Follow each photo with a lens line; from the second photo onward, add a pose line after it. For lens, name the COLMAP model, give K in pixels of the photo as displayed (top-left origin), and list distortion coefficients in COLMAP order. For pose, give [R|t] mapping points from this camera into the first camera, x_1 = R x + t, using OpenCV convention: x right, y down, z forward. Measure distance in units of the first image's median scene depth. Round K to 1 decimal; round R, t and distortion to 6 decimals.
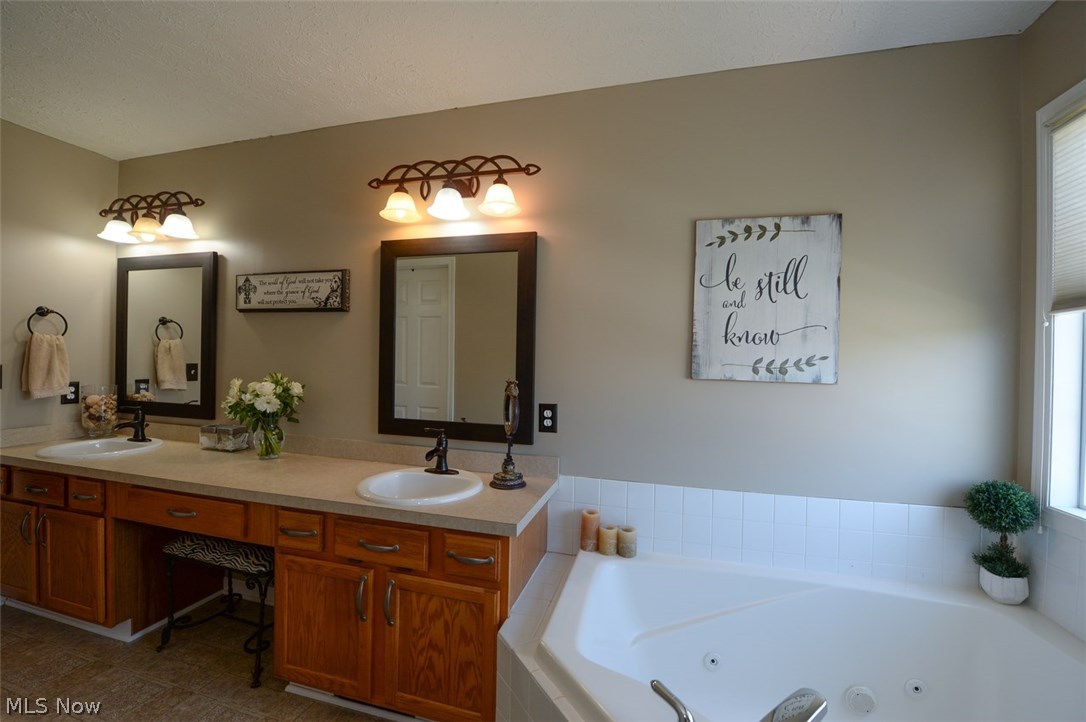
lens RADIAL K [[434.0, 0, 541.5], [0, 434.0, 362.6], [0, 0, 1]] dist [-0.014174, -0.002090]
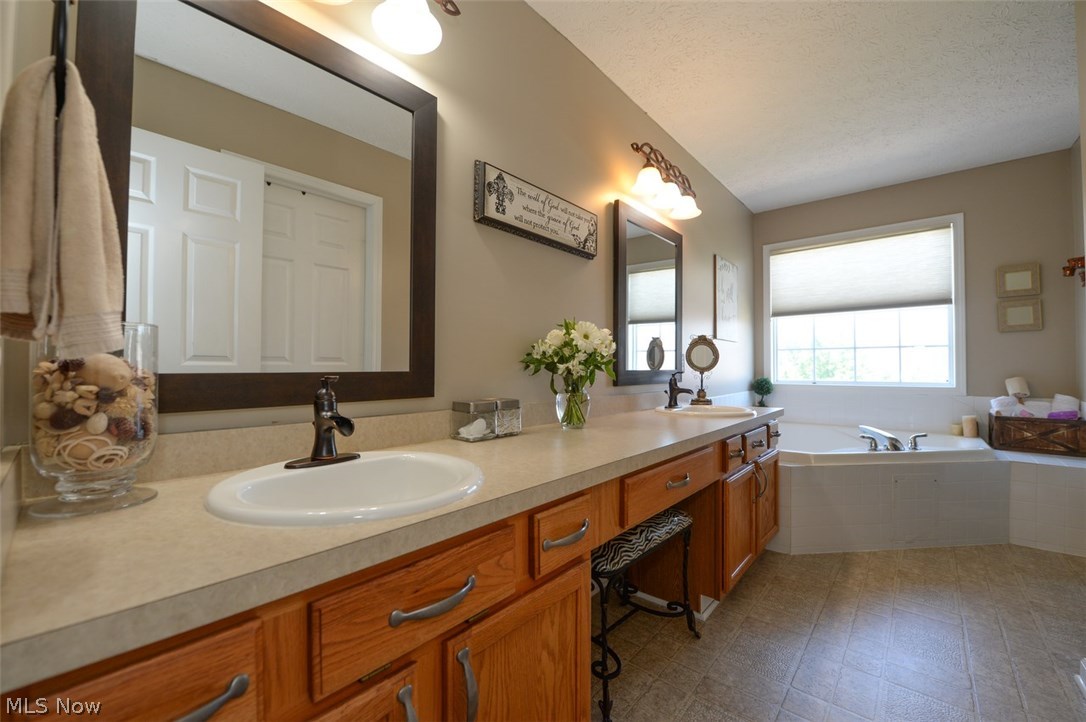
lens RADIAL K [[434.0, 0, 541.5], [0, 434.0, 362.6], [0, 0, 1]] dist [-0.014174, -0.002090]
pose [[0.434412, -0.013319, 0.900616, -1.315038], [0.009306, 0.999904, 0.010298, 0.090735], [-0.900666, 0.003907, 0.434494, 0.683069]]
